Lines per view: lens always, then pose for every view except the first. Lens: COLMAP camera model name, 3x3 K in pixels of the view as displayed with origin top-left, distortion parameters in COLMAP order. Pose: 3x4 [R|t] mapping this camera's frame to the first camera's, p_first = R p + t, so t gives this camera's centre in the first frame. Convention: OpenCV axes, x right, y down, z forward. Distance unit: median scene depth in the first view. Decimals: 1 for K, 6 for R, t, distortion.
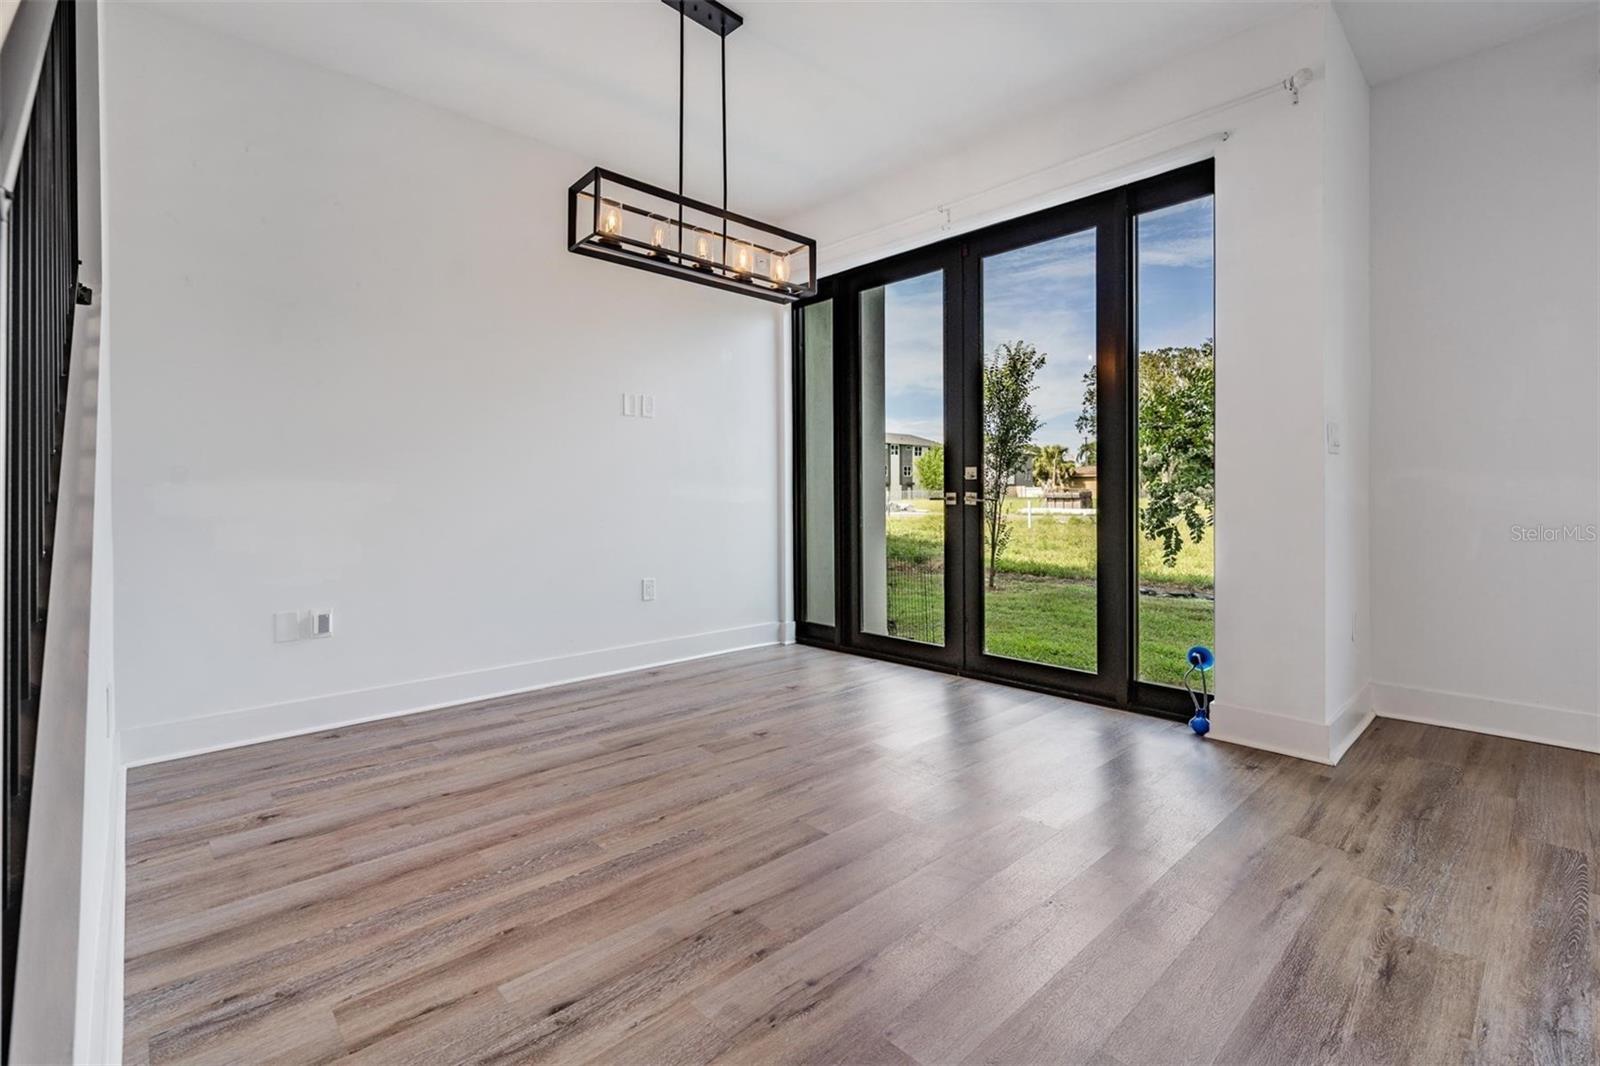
lens RADIAL K [[720.7, 0, 795.9], [0, 720.7, 499.6], [0, 0, 1]] dist [0.002392, -0.000205]
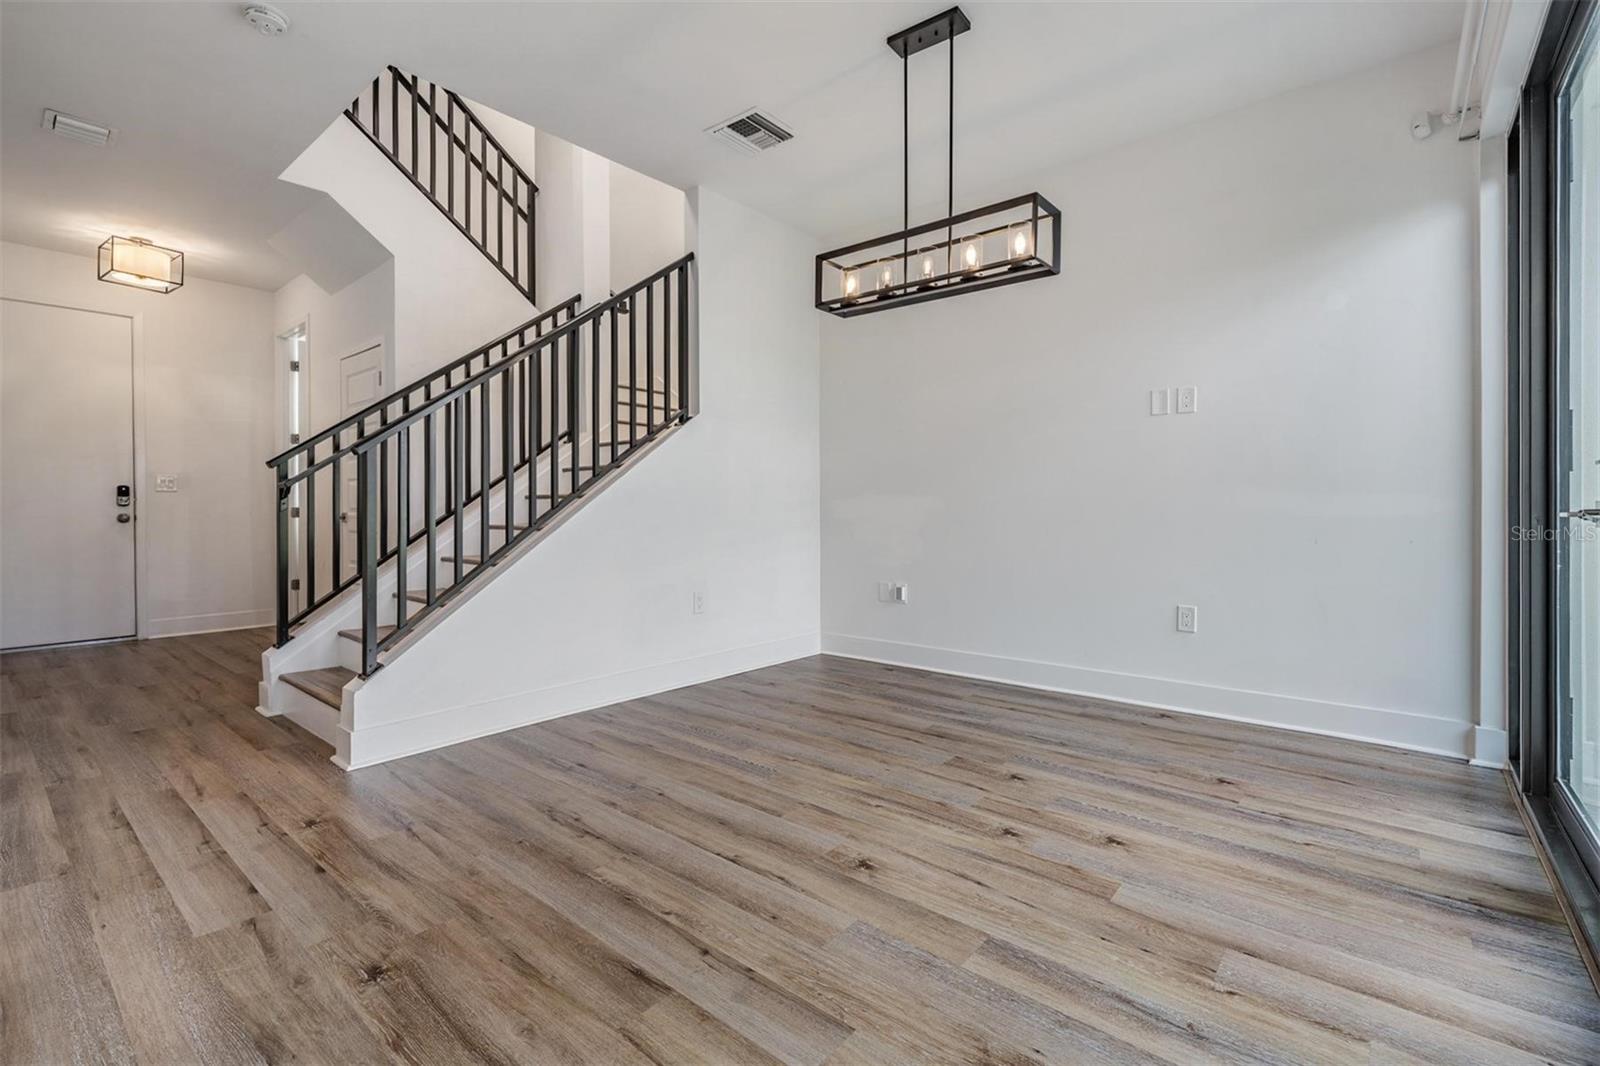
lens RADIAL K [[716.4, 0, 794.5], [0, 716.4, 513.9], [0, 0, 1]] dist [-0.000078, -0.000202]
pose [[0.117748, 0.010018, -0.992993, 0.978606], [-0.004155, 0.999945, 0.009595, -0.005569], [0.993035, 0.002996, 0.117783, 0.778283]]
